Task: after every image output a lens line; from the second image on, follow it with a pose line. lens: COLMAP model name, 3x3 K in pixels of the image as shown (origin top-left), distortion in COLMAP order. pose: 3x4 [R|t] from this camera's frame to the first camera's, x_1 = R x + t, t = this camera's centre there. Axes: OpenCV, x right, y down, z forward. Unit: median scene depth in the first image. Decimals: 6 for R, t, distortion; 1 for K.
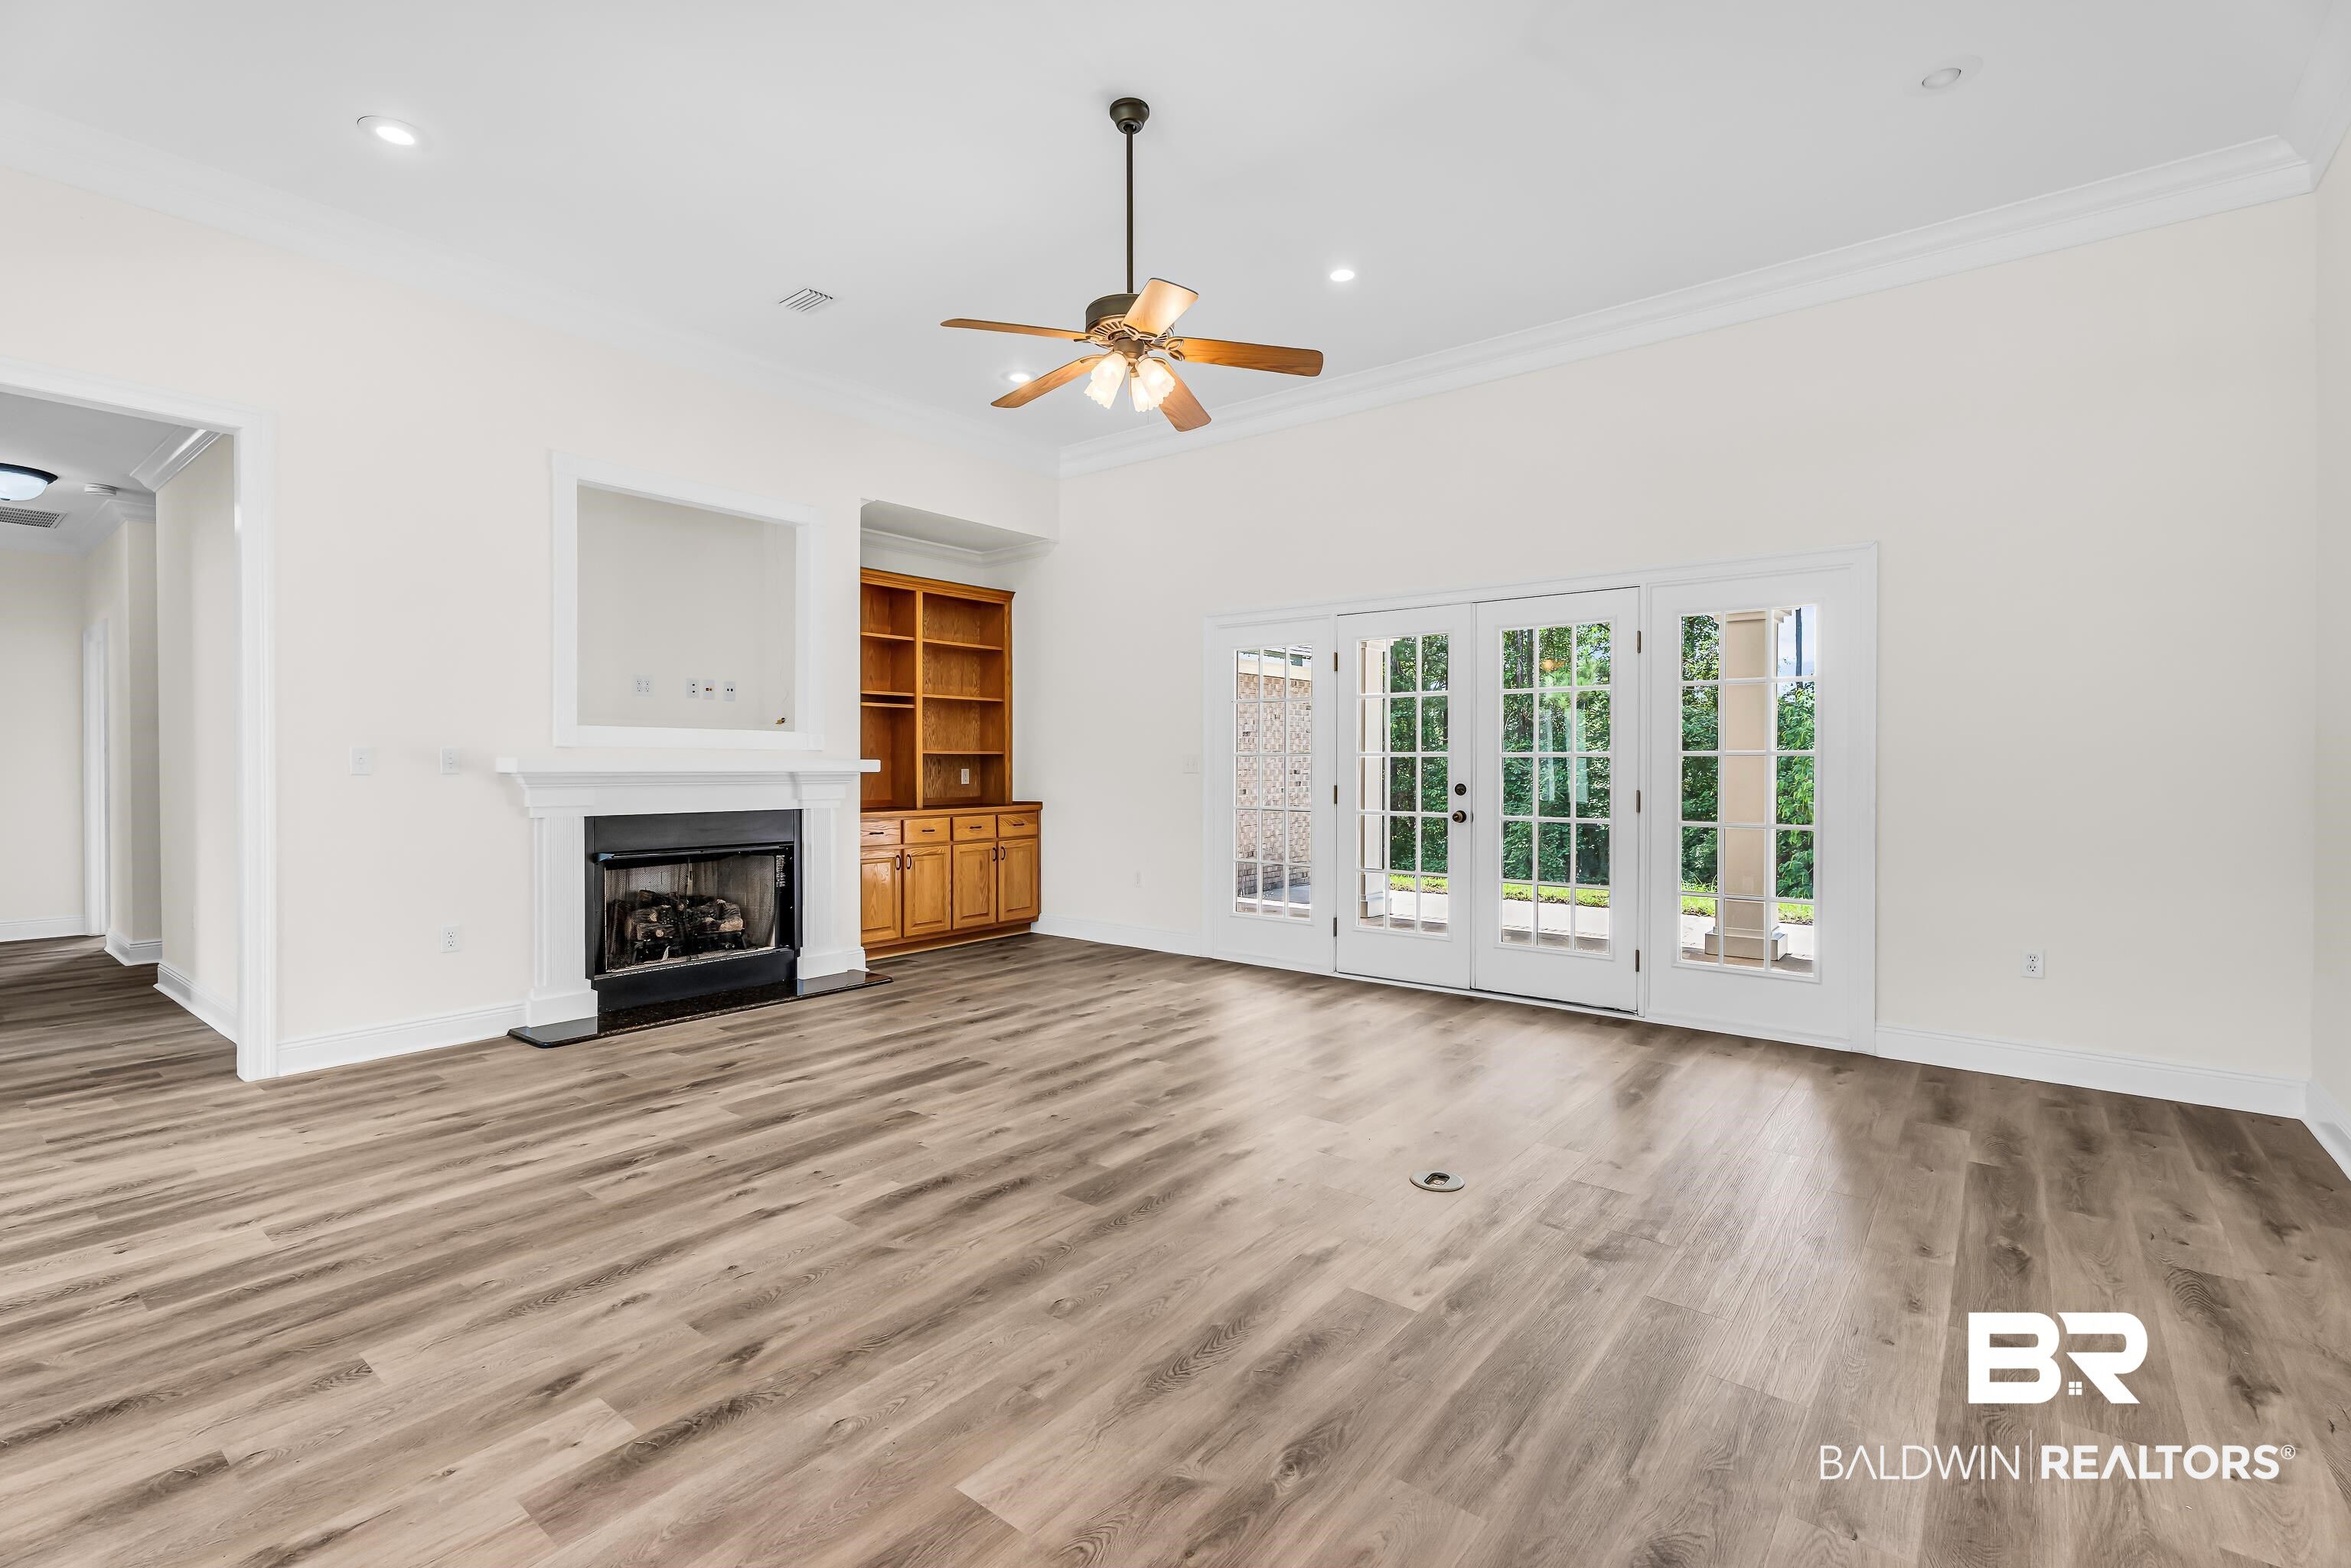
lens RADIAL K [[1061.1, 0, 1165.4], [0, 1061.1, 758.3], [0, 0, 1]] dist [0.000615, 0.000336]
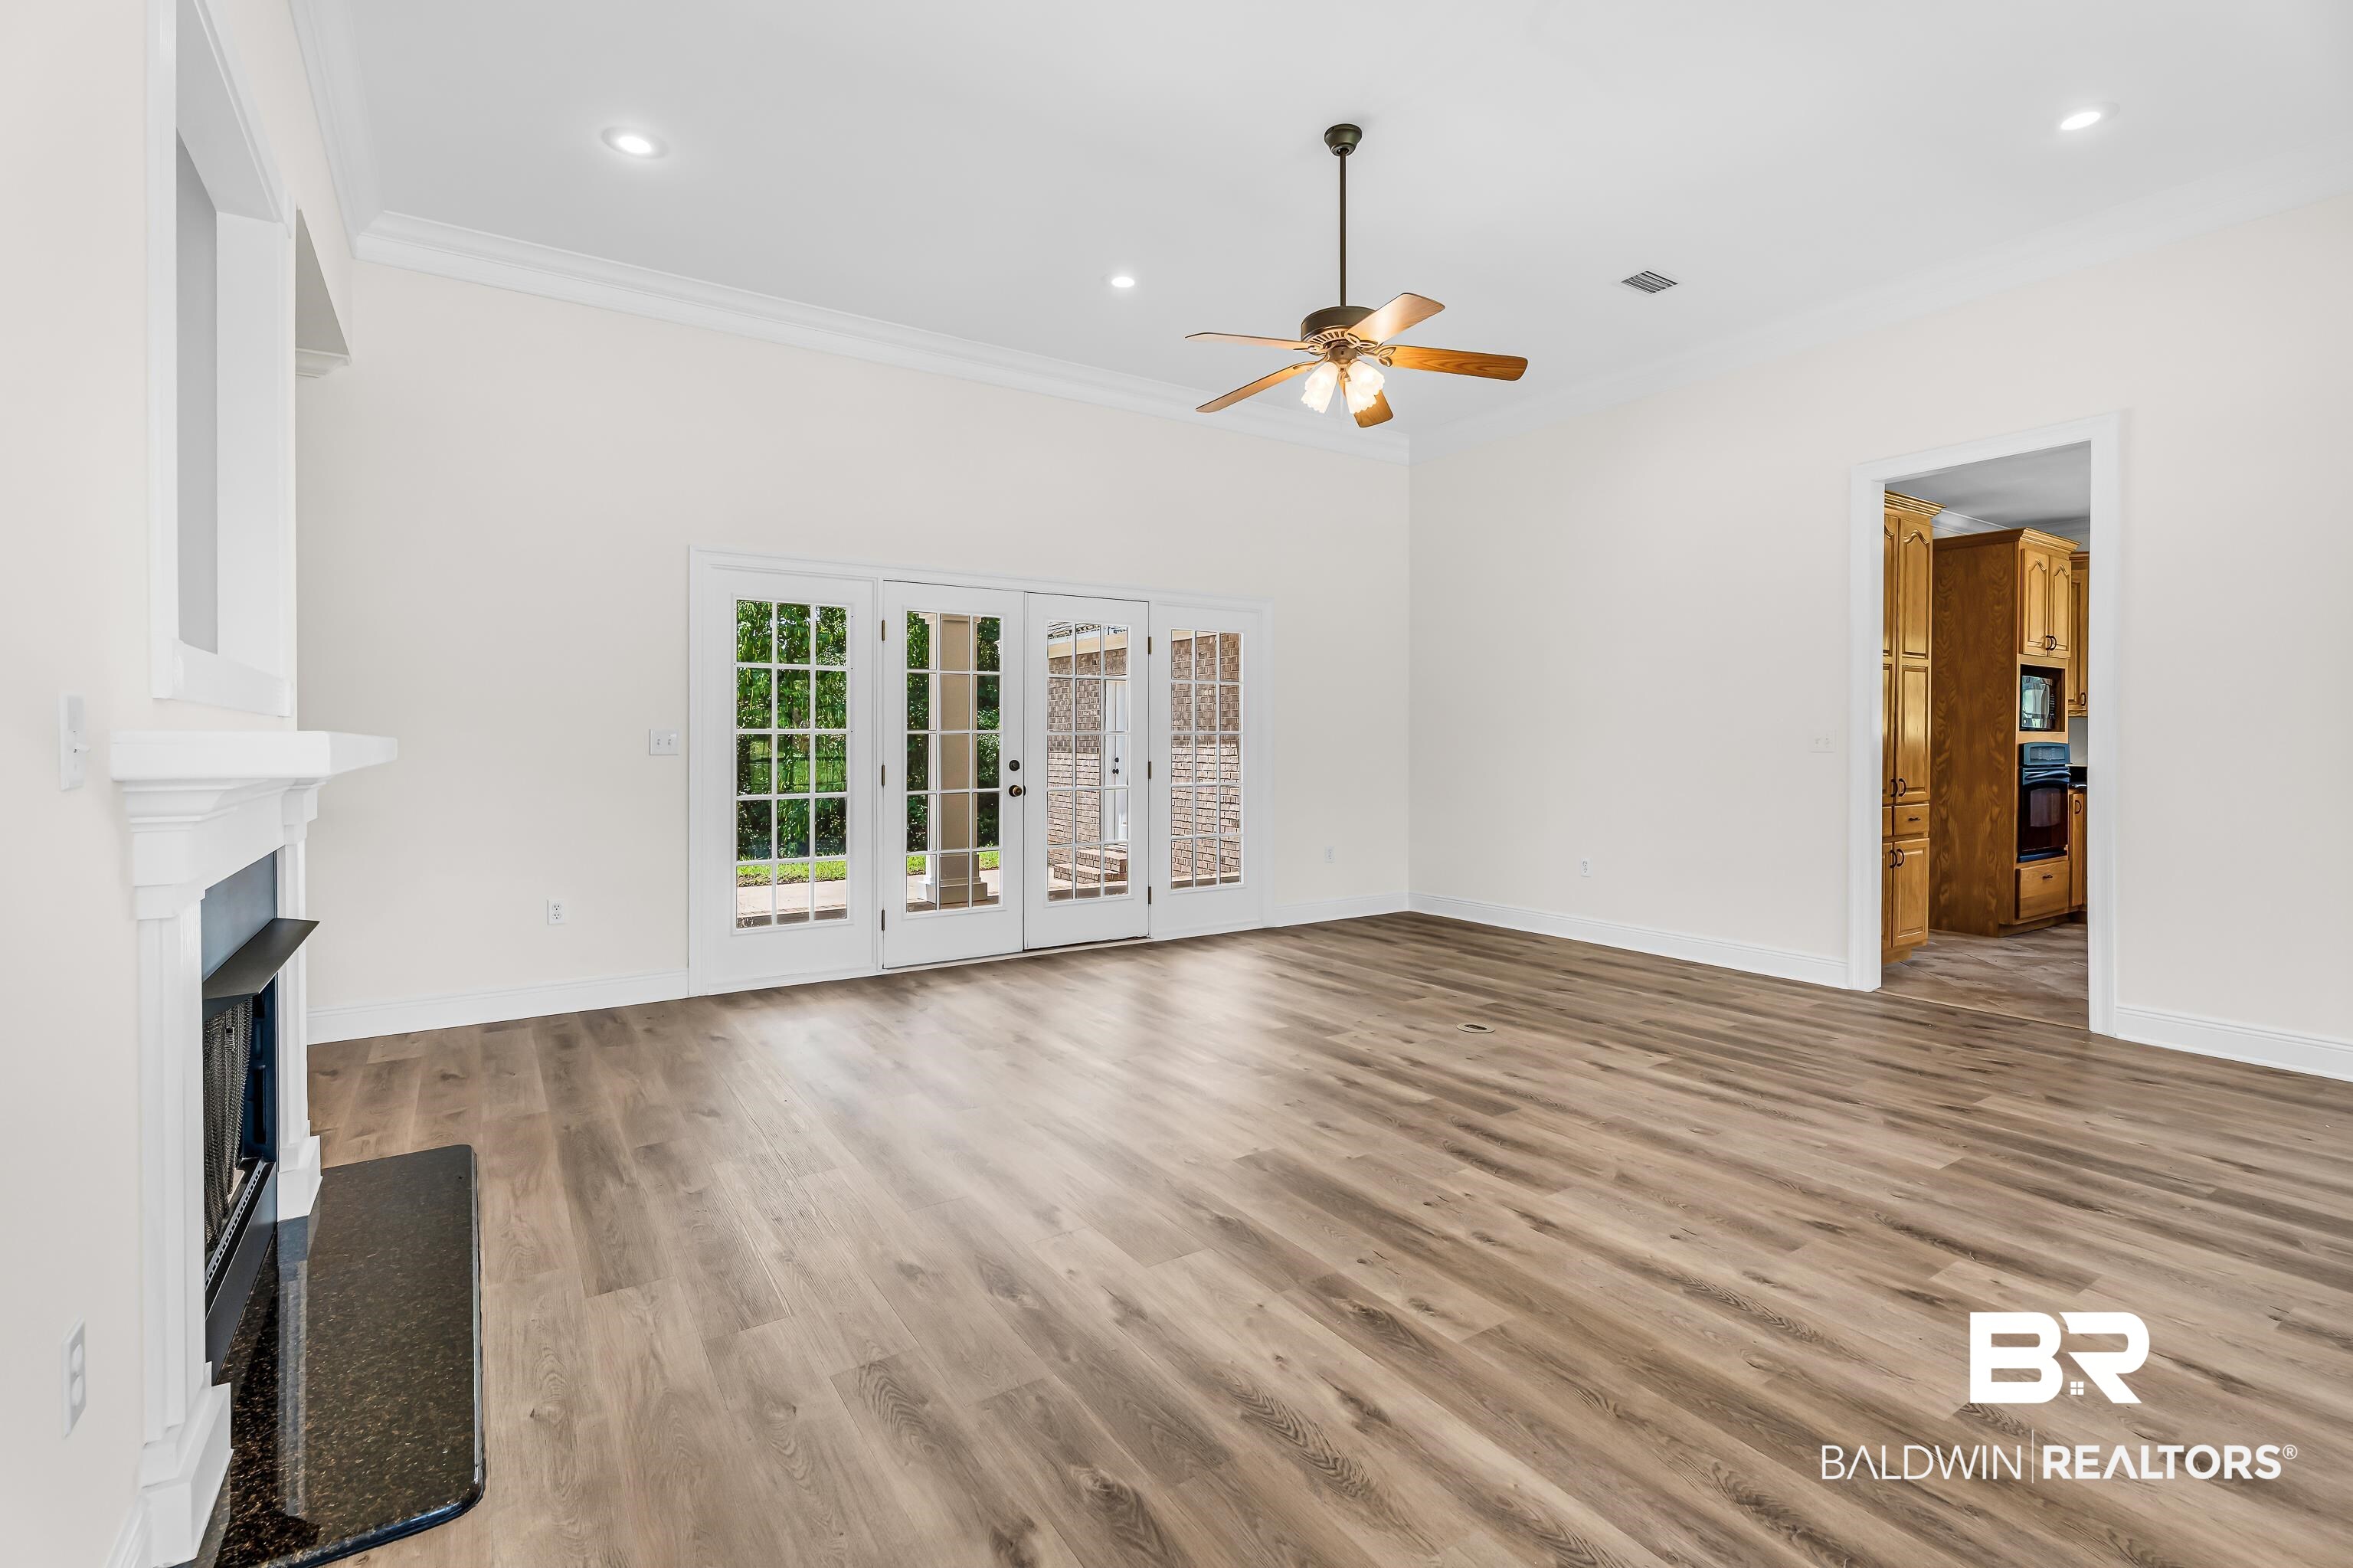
lens RADIAL K [[1079.3, 0, 1169.4], [0, 1079.3, 740.5], [0, 0, 1]] dist [0.008259, -0.003837]
pose [[0.302756, -0.003704, 0.953061, -0.946995], [-0.002235, 0.999987, 0.004596, -0.000714], [-0.953065, -0.003522, 0.302744, 0.704939]]
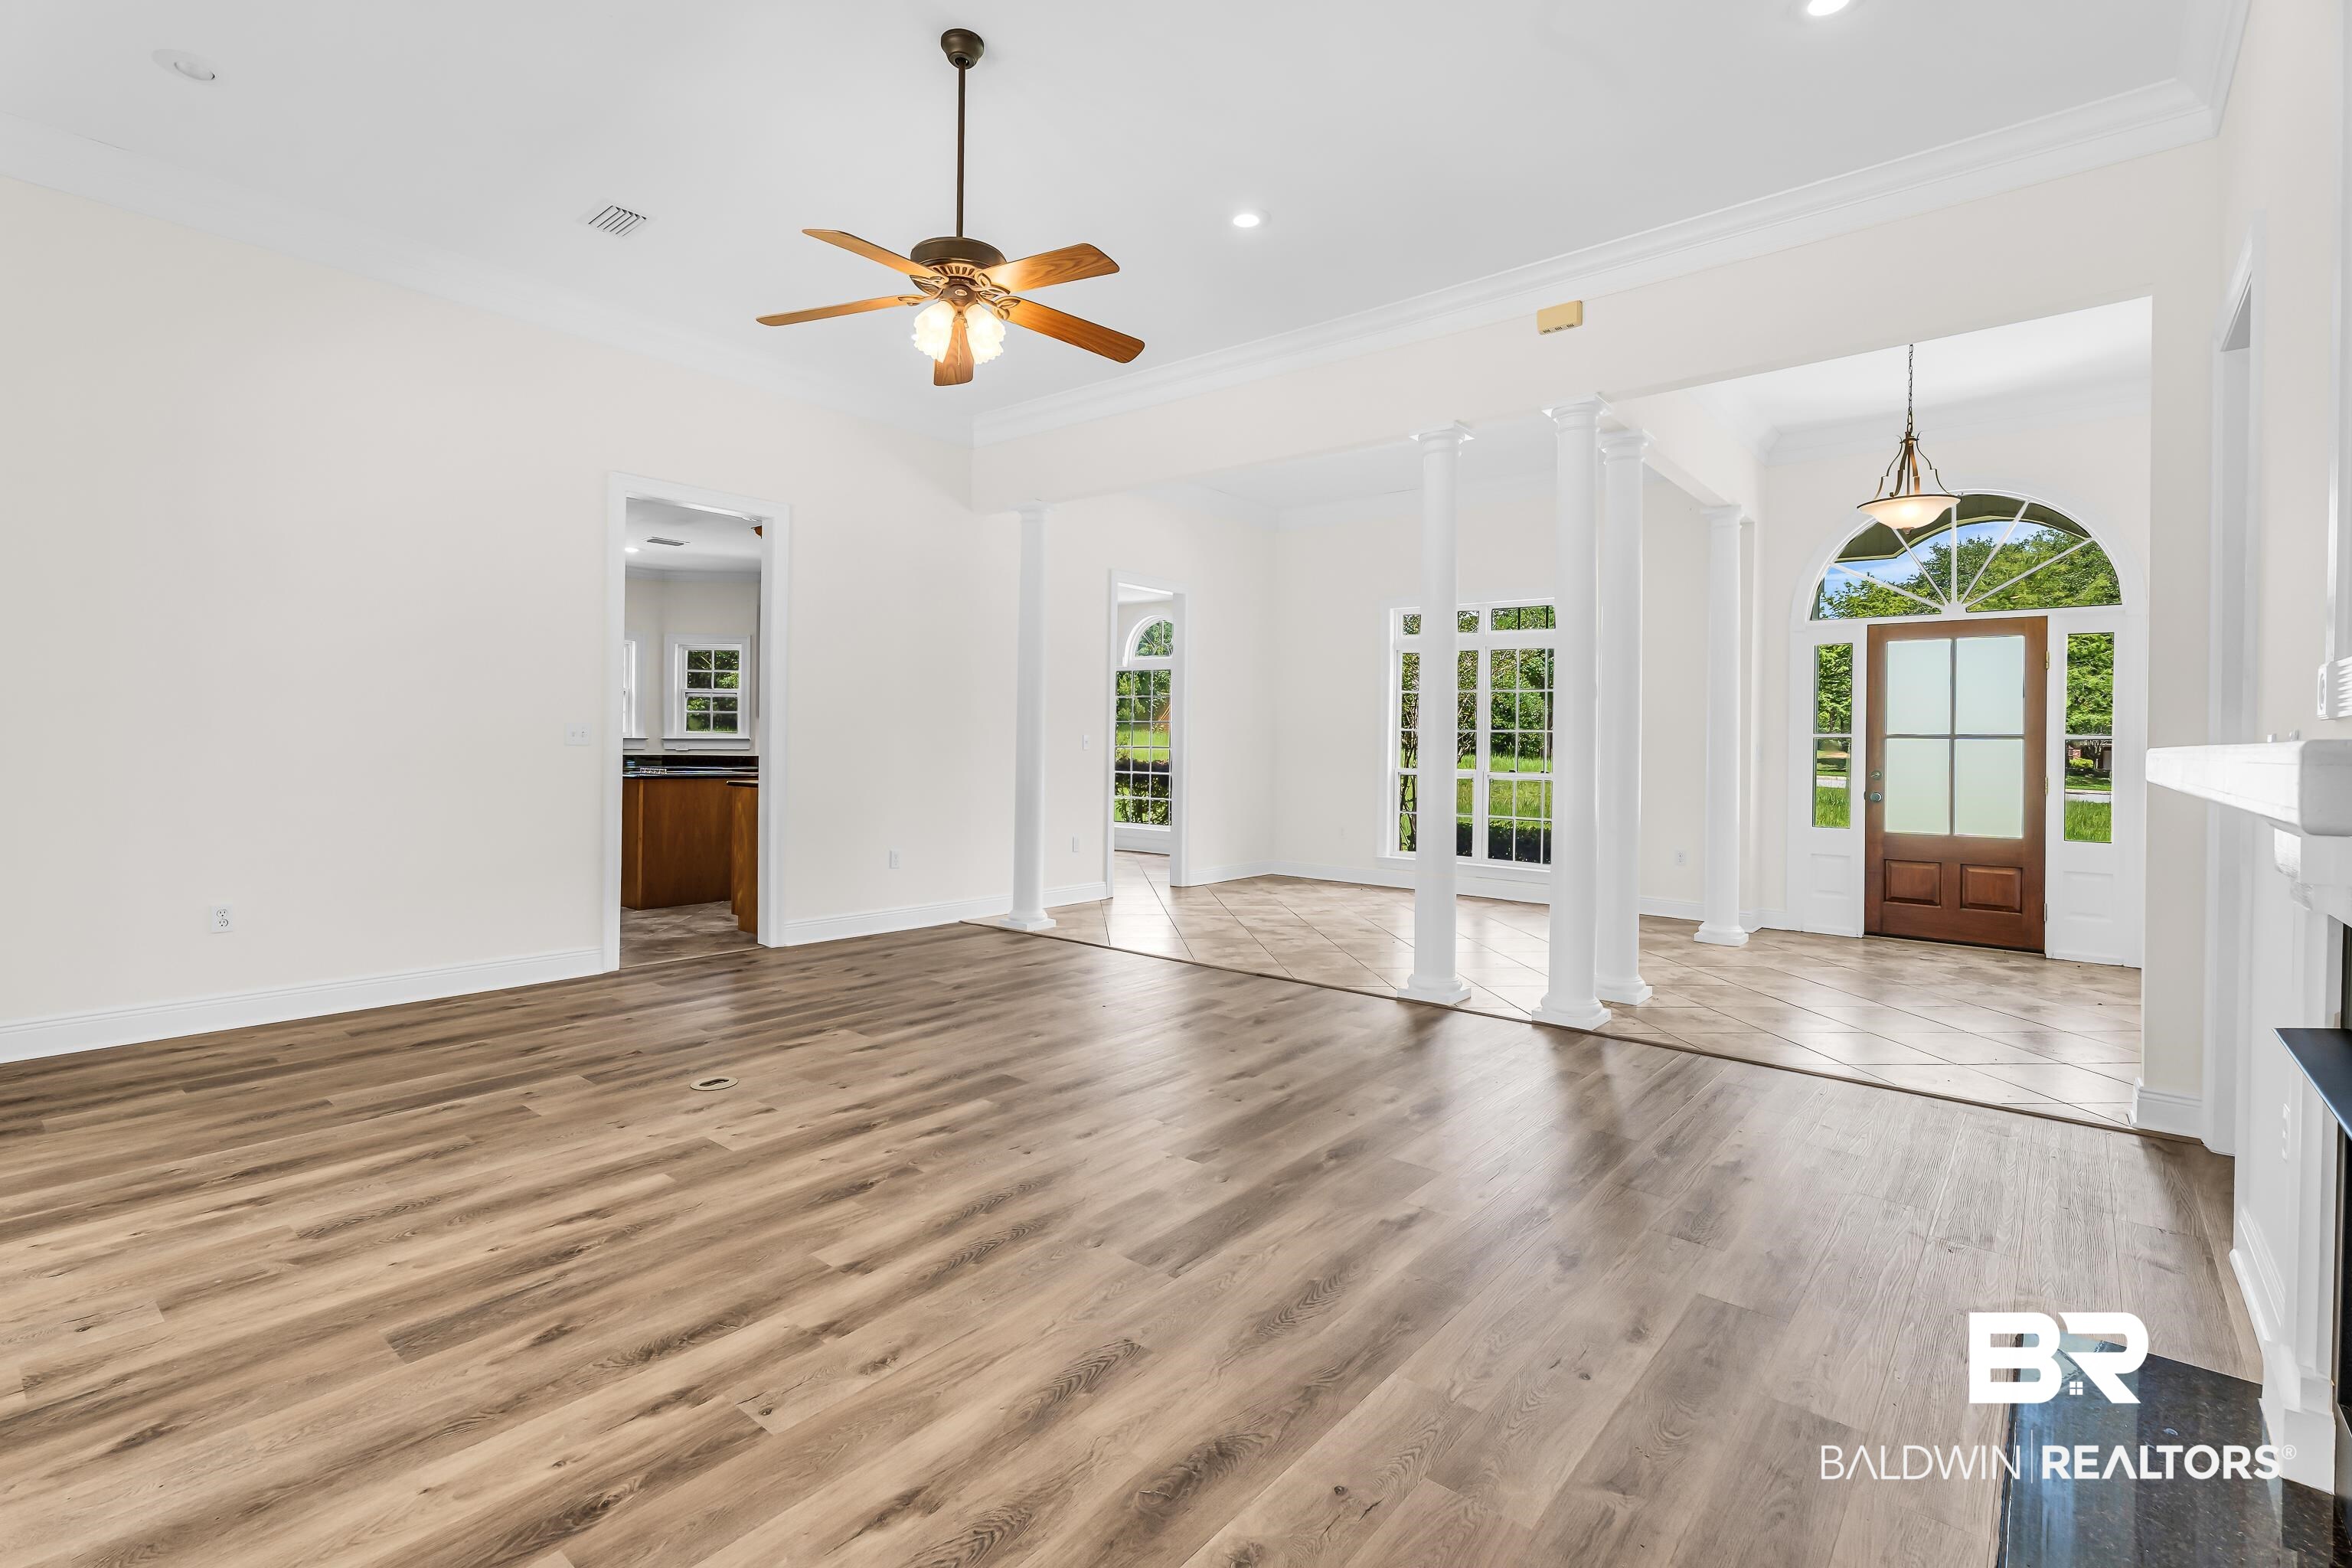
lens RADIAL K [[1078.8, 0, 1168.9], [0, 1078.8, 740.6], [0, 0, 1]] dist [0.008259, -0.003837]
pose [[-0.999776, -0.017010, 0.012582, -0.197484], [-0.017102, 0.999828, -0.007188, 0.007718], [-0.012458, -0.007401, -0.999895, 1.641364]]
